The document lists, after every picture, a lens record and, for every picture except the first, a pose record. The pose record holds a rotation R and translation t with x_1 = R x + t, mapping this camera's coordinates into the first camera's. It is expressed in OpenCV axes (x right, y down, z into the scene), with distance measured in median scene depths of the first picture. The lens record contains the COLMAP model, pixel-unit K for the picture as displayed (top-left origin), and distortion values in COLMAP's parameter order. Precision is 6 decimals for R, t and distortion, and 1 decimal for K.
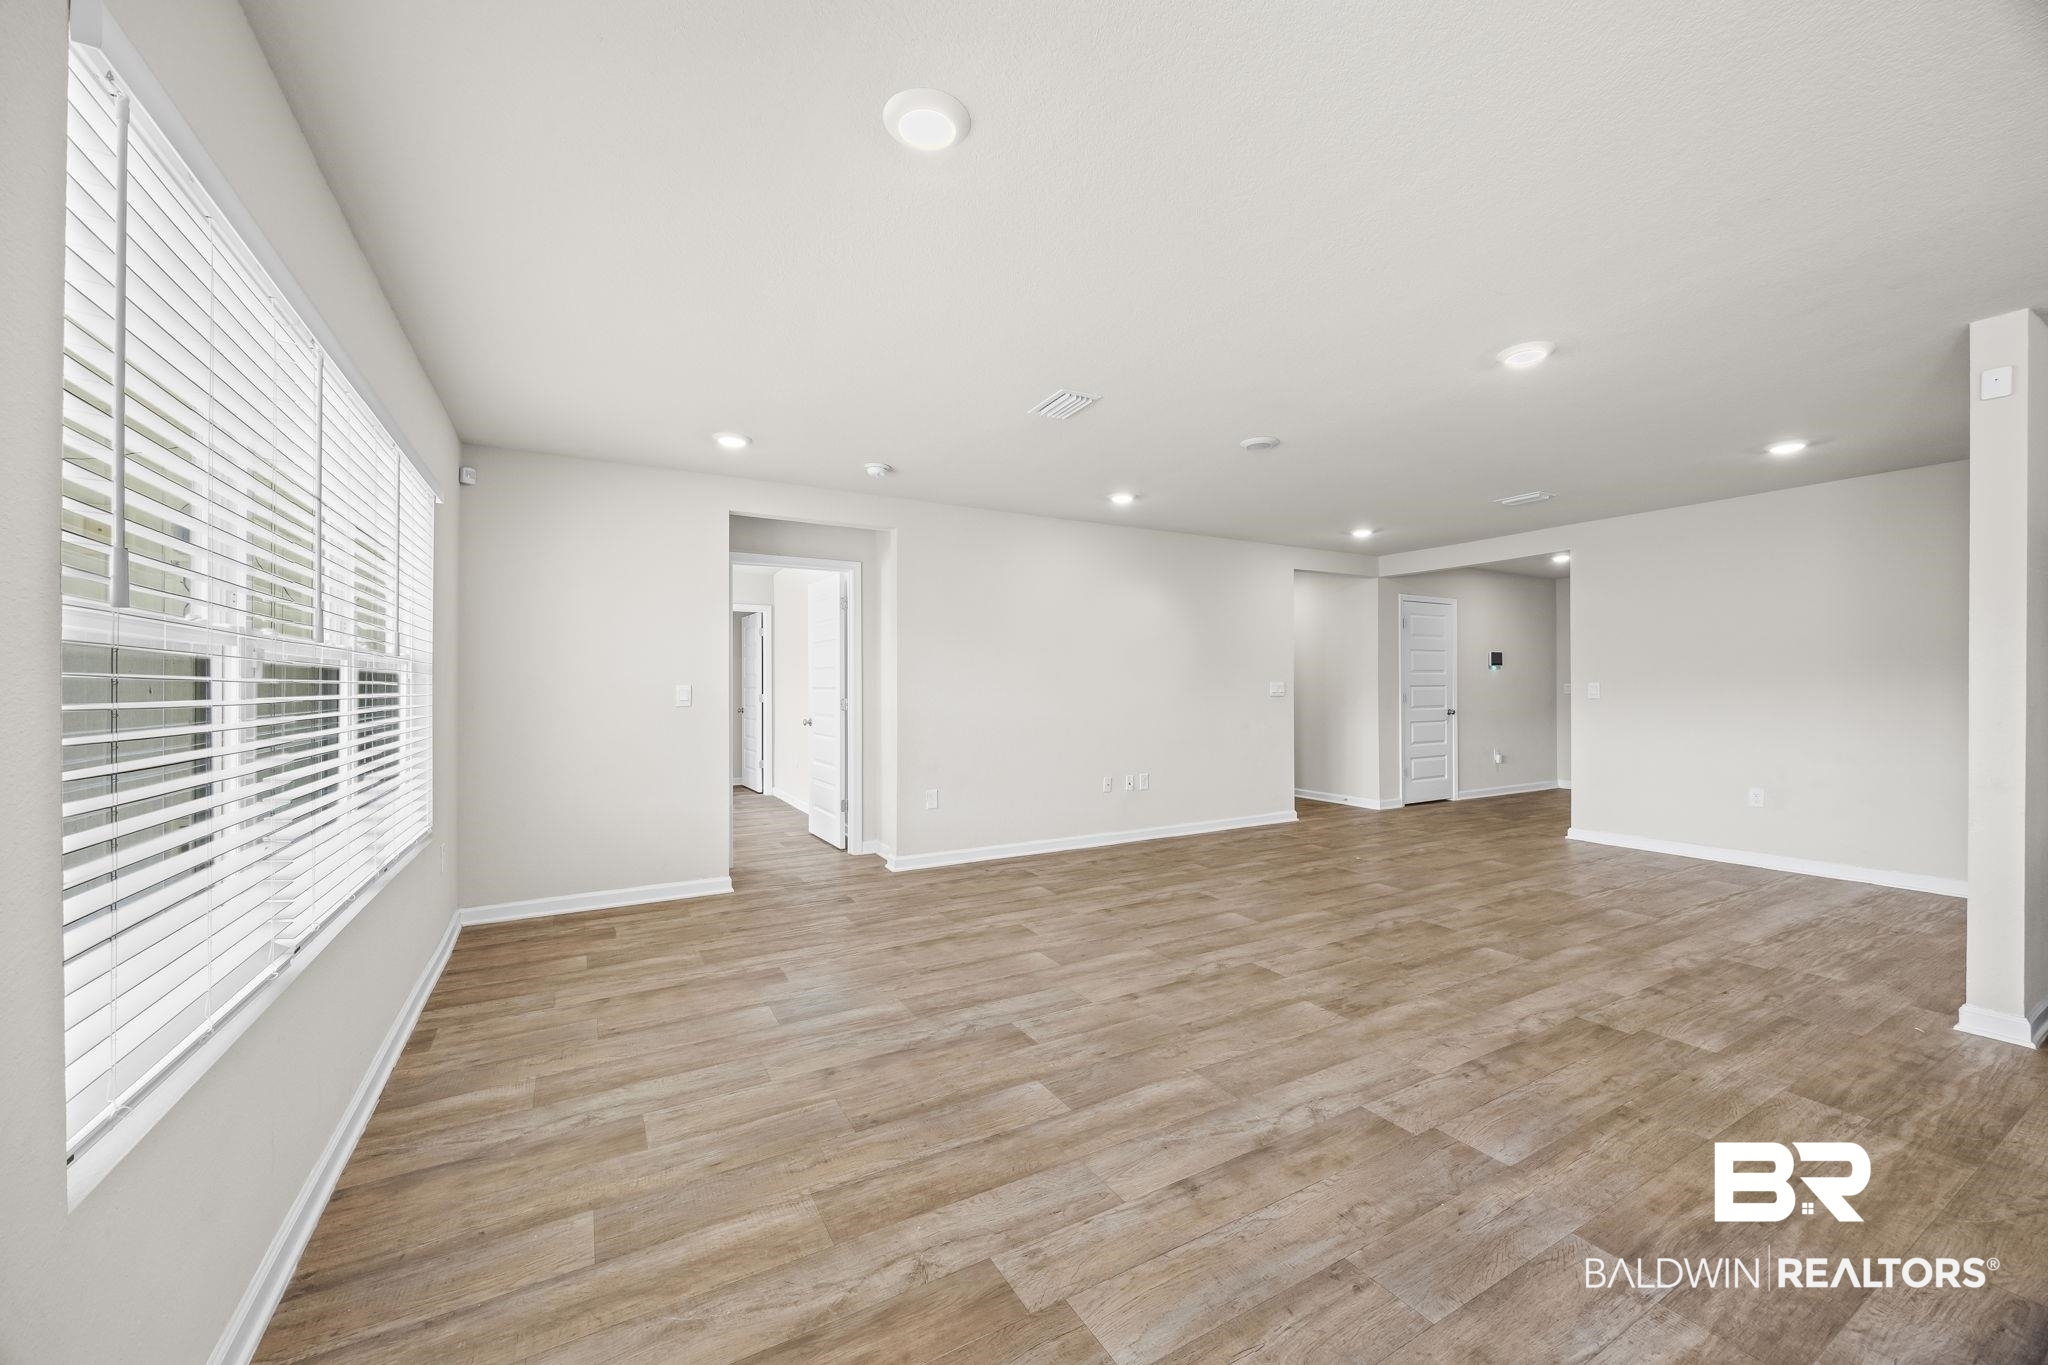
lens RADIAL K [[783.1, 0, 1029.3], [0, 783.1, 680.6], [0, 0, 1]] dist [0.000740, -0.000173]
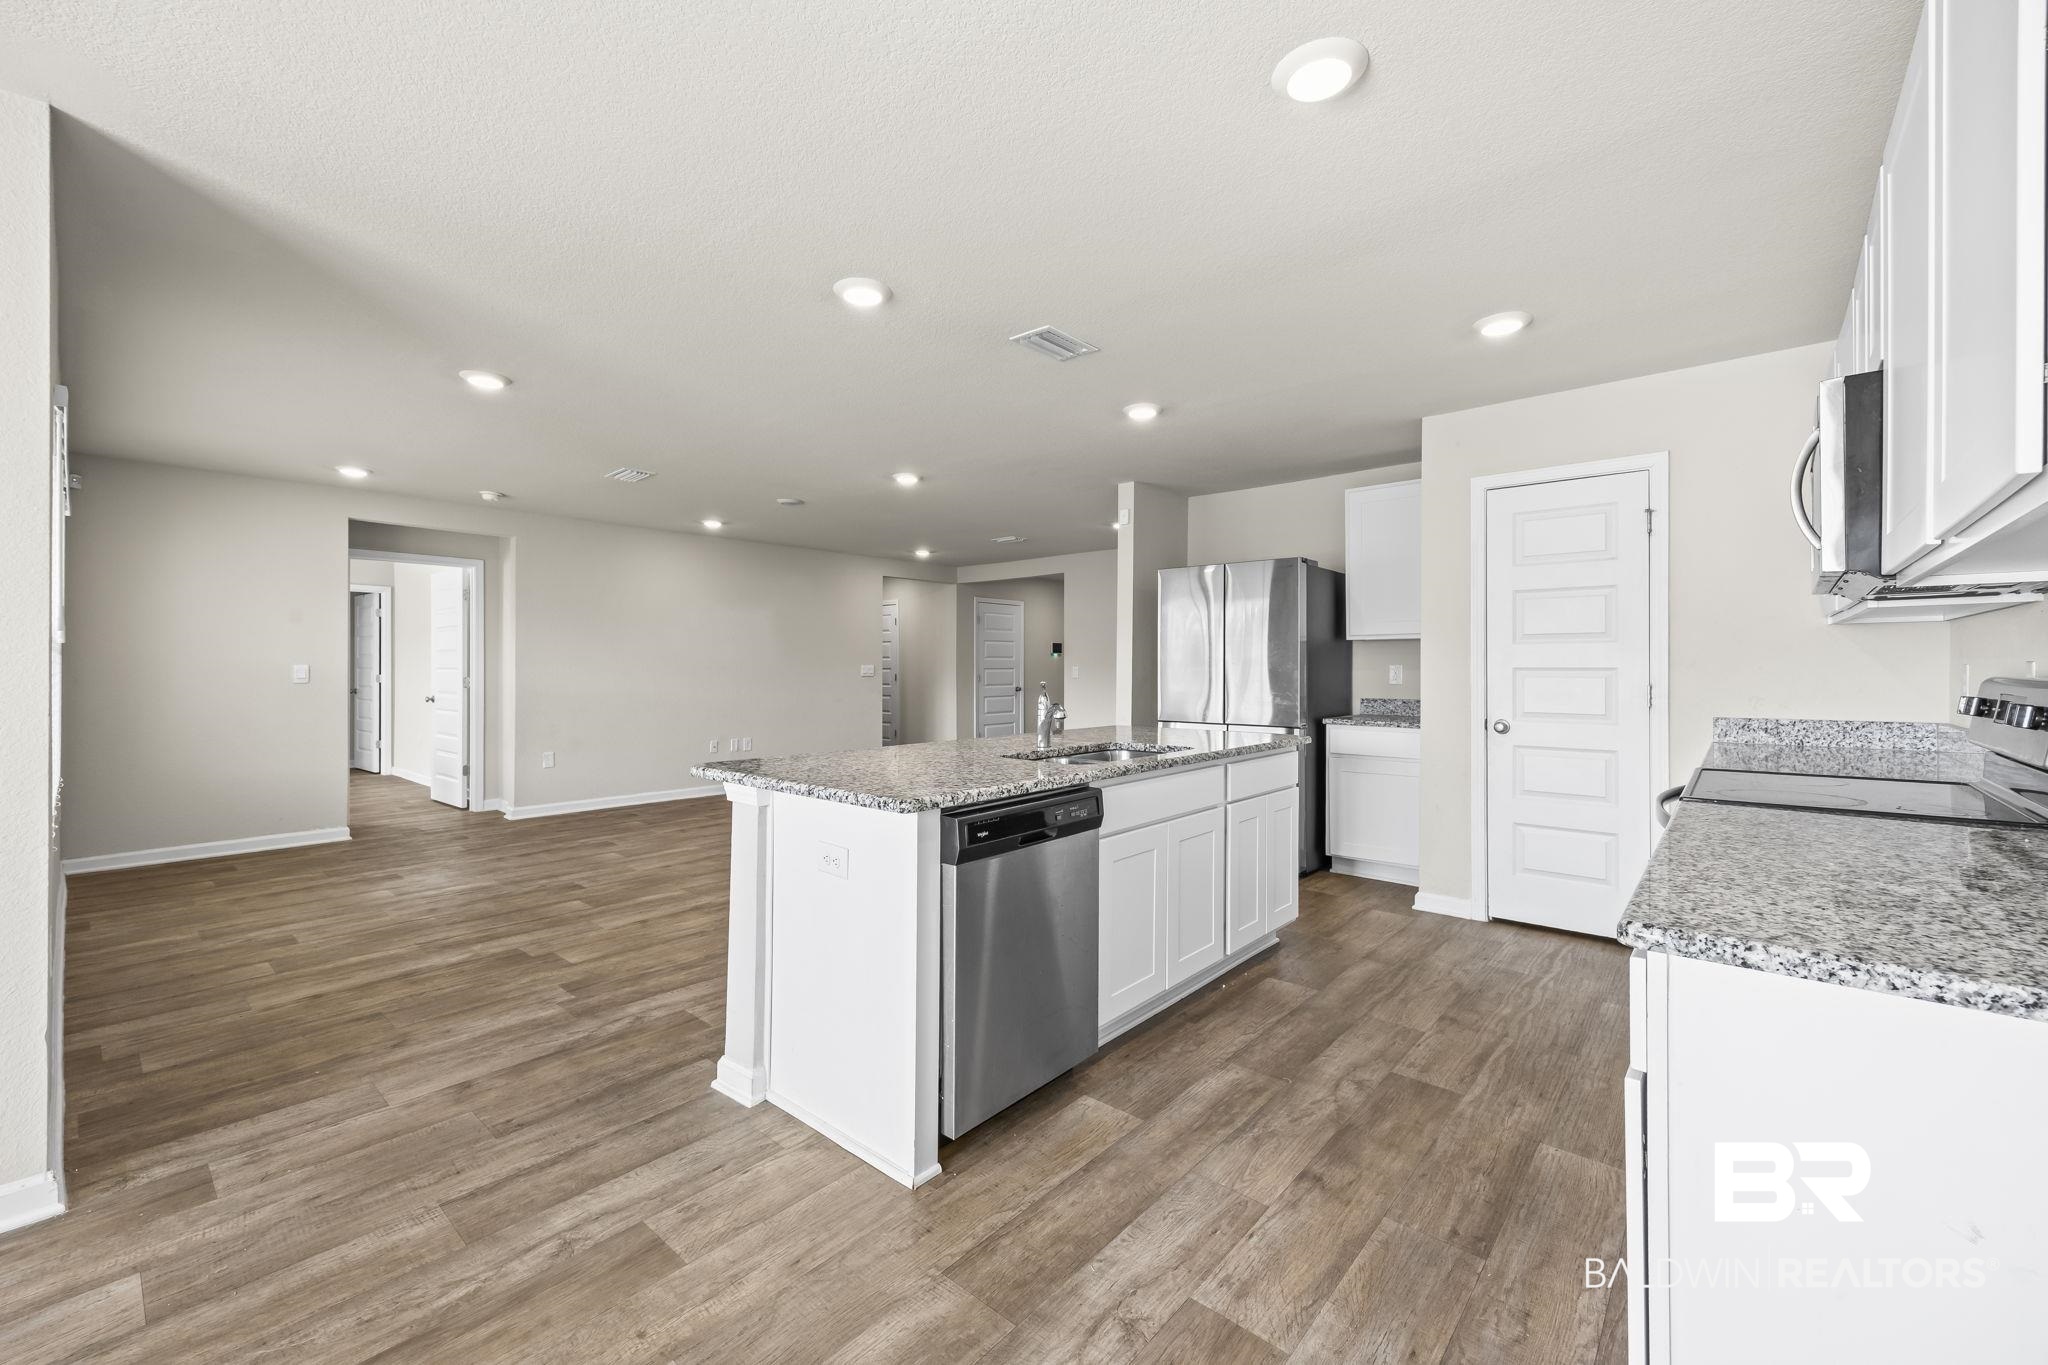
lens RADIAL K [[820.2, 0, 1021.0], [0, 820.2, 667.1], [0, 0, 1]] dist [0.001630, 0.000454]
pose [[0.944025, 0.004840, 0.329839, 0.107879], [-0.006701, 0.999967, 0.004503, -0.002494], [-0.329806, -0.006461, 0.944027, -0.325758]]
